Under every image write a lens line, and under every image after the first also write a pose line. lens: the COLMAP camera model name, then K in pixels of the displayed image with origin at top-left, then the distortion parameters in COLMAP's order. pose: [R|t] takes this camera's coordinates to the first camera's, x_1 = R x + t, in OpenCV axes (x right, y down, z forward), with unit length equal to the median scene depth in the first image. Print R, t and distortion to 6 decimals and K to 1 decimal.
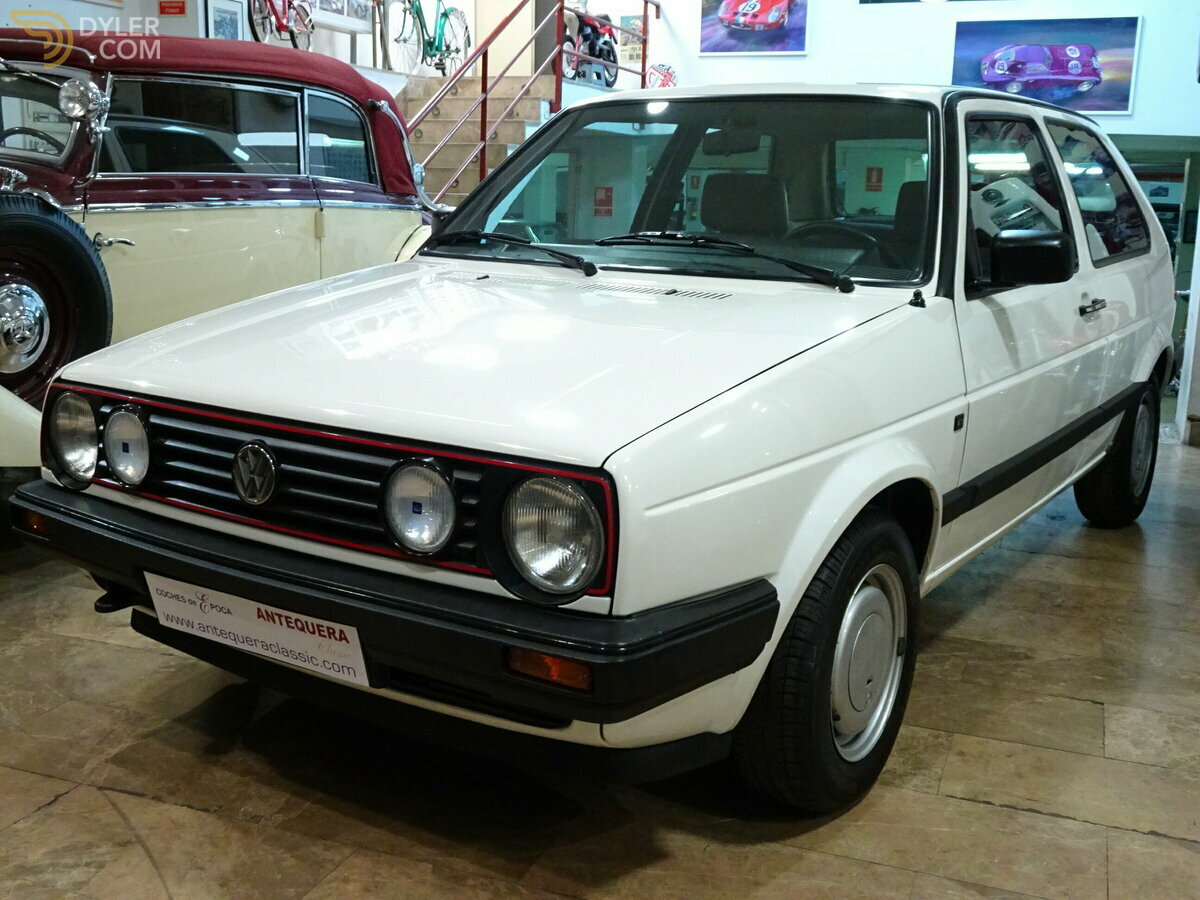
lens RADIAL K [[1251.0, 0, 600.0], [0, 1251.0, 450.0], [0, 0, 1]] dist [0.020883, 0.016555]
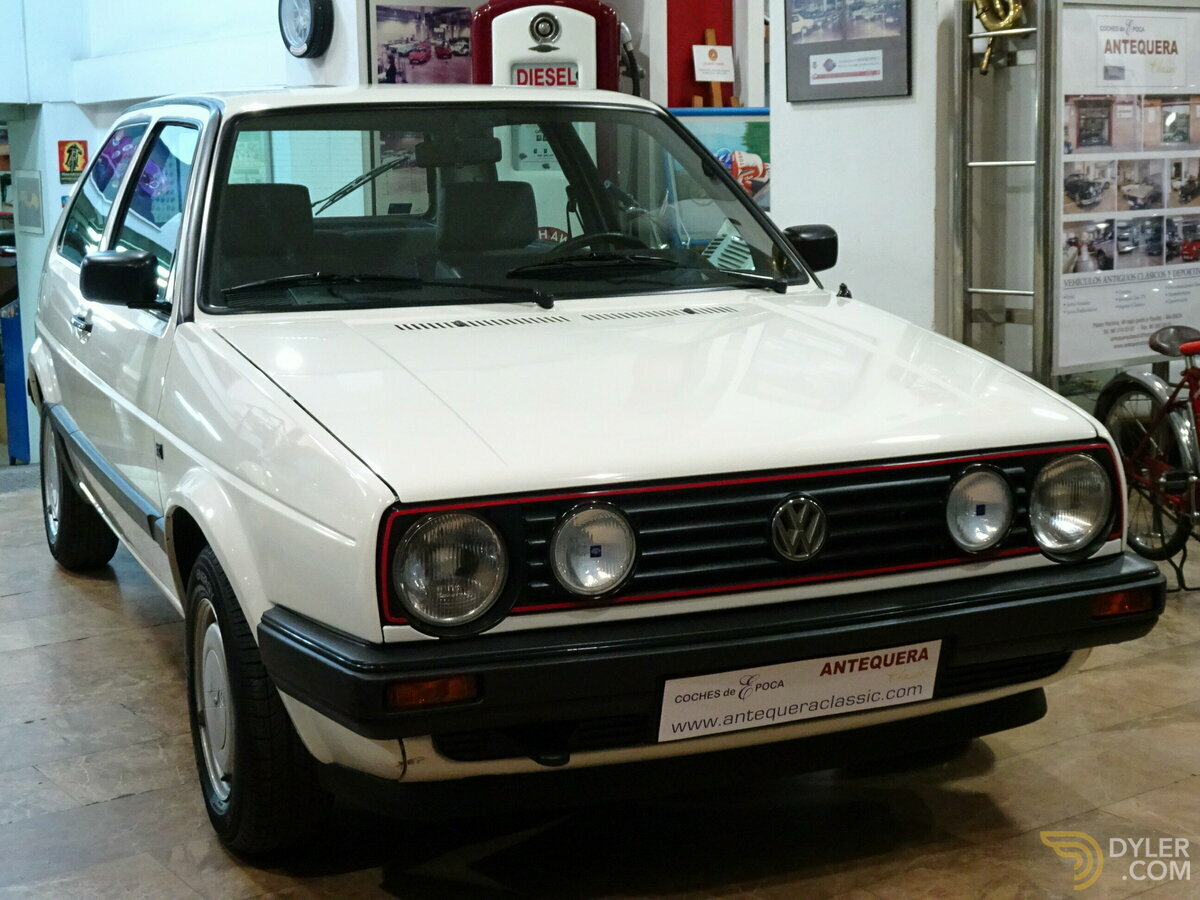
lens RADIAL K [[1822.5, 0, 553.7], [0, 1822.5, 452.2], [0, 0, 1]] dist [-0.013686, 0.031808]
pose [[0.565711, -0.166038, 0.807714, -1.416328], [0.198830, 0.978083, 0.061802, -0.152931], [-0.800273, 0.125636, 0.586326, 0.306783]]
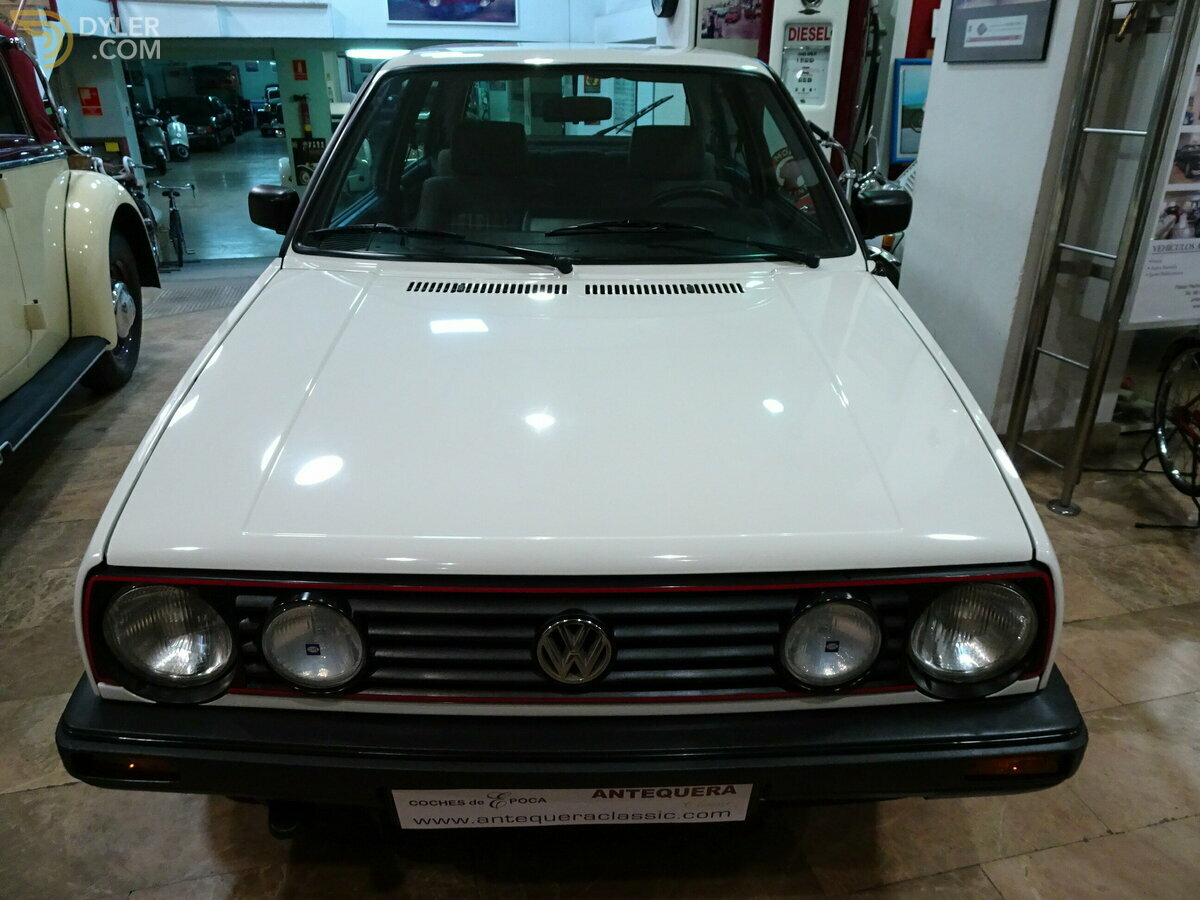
lens RADIAL K [[839.9, 0, 600.0], [0, 839.9, 450.0], [0, 0, 1]] dist [0.005394, -0.003436]
pose [[0.820194, -0.251252, 0.513959, -0.478583], [0.128459, 0.956339, 0.262513, -0.229156], [-0.557476, -0.149290, 0.816660, 0.538327]]
